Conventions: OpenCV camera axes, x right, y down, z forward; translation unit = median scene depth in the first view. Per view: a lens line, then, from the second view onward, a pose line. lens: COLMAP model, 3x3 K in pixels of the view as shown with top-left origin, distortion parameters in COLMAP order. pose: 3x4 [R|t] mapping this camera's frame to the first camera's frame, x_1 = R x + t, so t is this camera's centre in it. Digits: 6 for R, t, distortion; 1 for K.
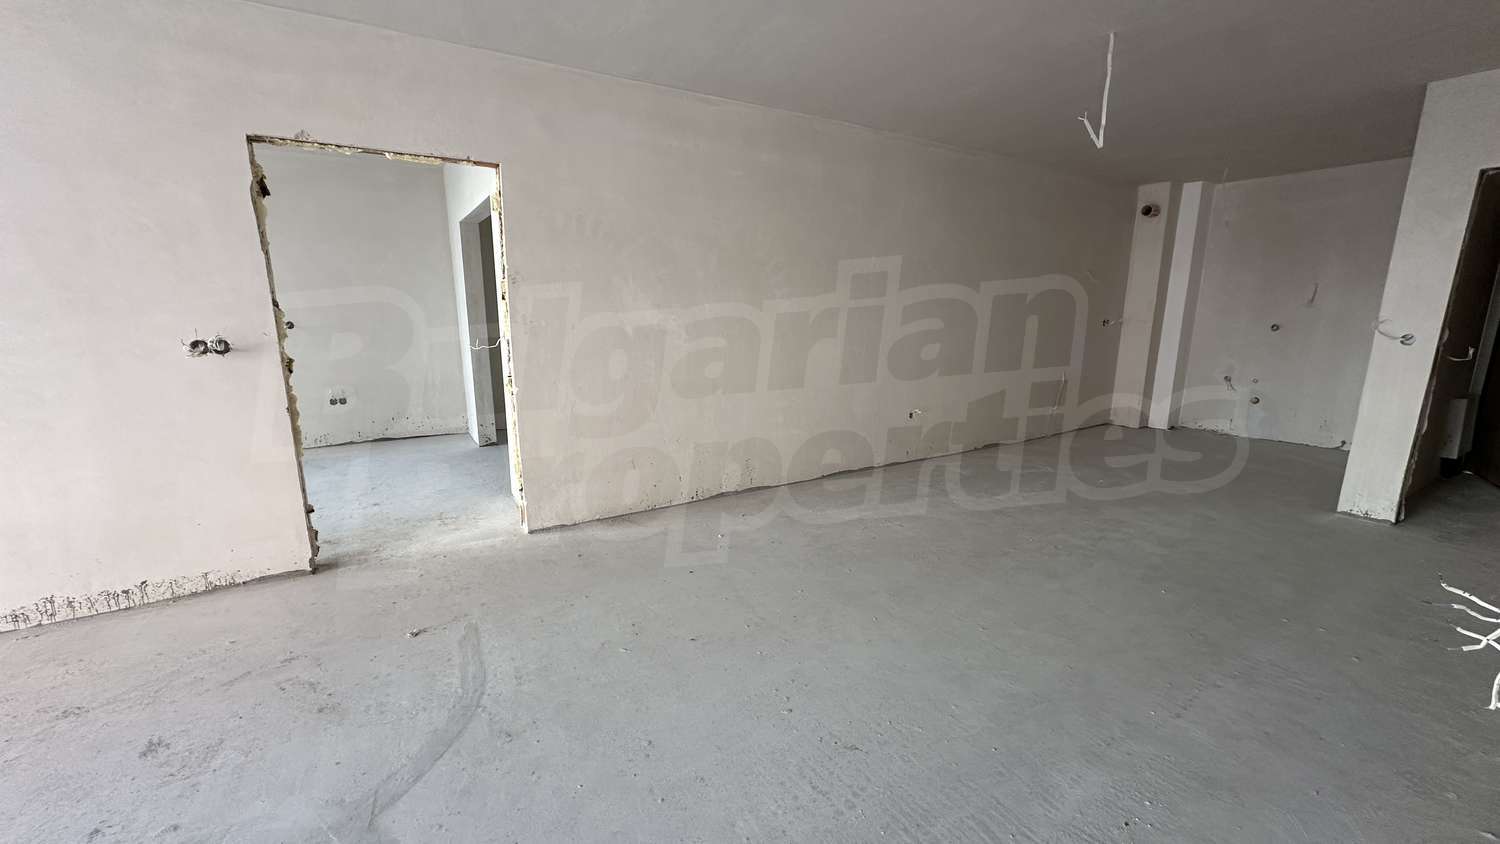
lens RADIAL K [[593.5, 0, 745.6], [0, 593.5, 422.3], [0, 0, 1]] dist [-0.000800, 0.000075]
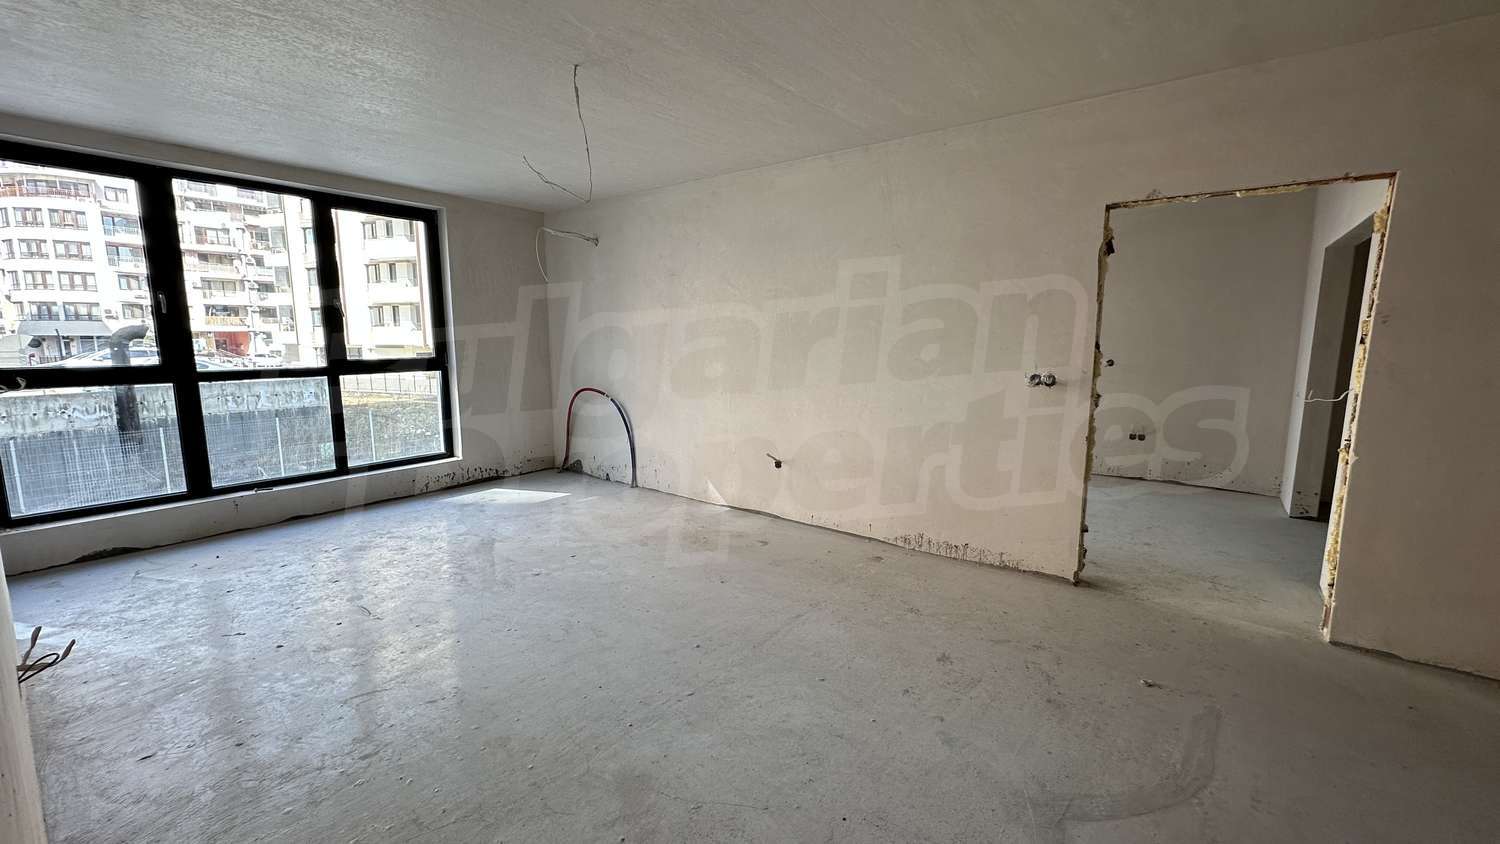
lens RADIAL K [[593.5, 0, 745.6], [0, 593.5, 422.3], [0, 0, 1]] dist [-0.000800, 0.000075]
pose [[0.352697, 0.130057, -0.926655, 0.049504], [-0.182585, 0.980824, 0.068165, -0.009802], [0.917751, 0.145152, 0.369680, -0.027856]]
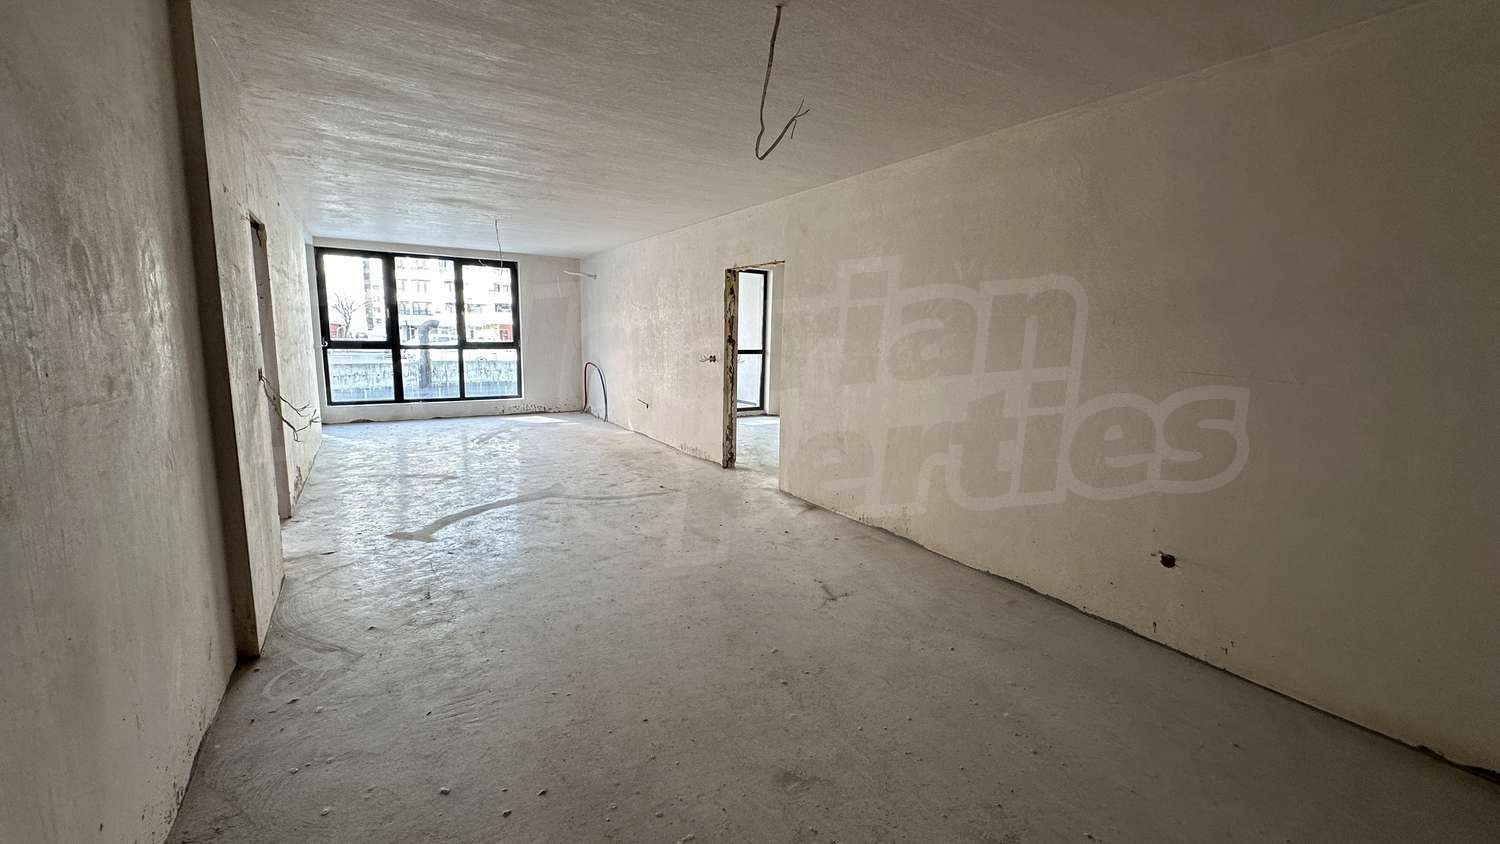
lens RADIAL K [[593.5, 0, 745.6], [0, 593.5, 422.3], [0, 0, 1]] dist [-0.000800, 0.000075]
pose [[0.009915, 0.146054, -0.989227, 1.445478], [-0.216214, 0.966186, 0.140485, -0.232159], [0.976296, 0.212491, 0.041159, 1.031539]]
